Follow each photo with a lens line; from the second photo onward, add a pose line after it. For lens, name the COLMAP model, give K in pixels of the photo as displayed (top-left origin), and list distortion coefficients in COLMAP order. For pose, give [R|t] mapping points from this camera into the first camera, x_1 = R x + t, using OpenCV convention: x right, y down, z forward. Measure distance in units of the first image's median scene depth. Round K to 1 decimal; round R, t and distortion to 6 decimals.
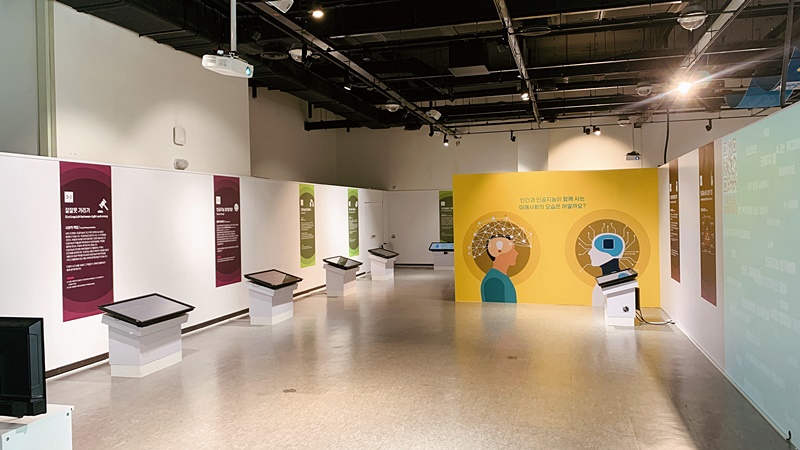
lens RADIAL K [[611.0, 0, 395.6], [0, 611.0, 224.5], [0, 0, 1]] dist [0.027233, -0.030998]
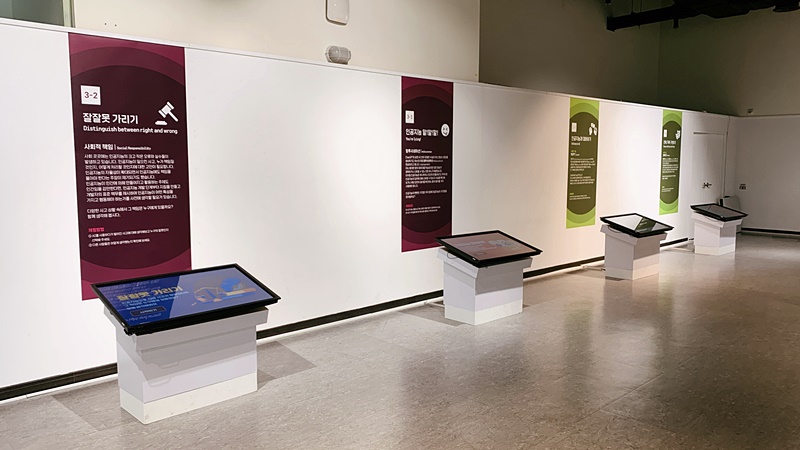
lens RADIAL K [[611.0, 0, 392.7], [0, 611.0, 222.4], [0, 0, 1]] dist [0.027233, -0.030998]
pose [[0.856567, 0.073757, -0.510738, 0.027072], [-0.028331, 0.994962, 0.096170, 0.009347], [0.515258, -0.067907, 0.854340, 0.455751]]
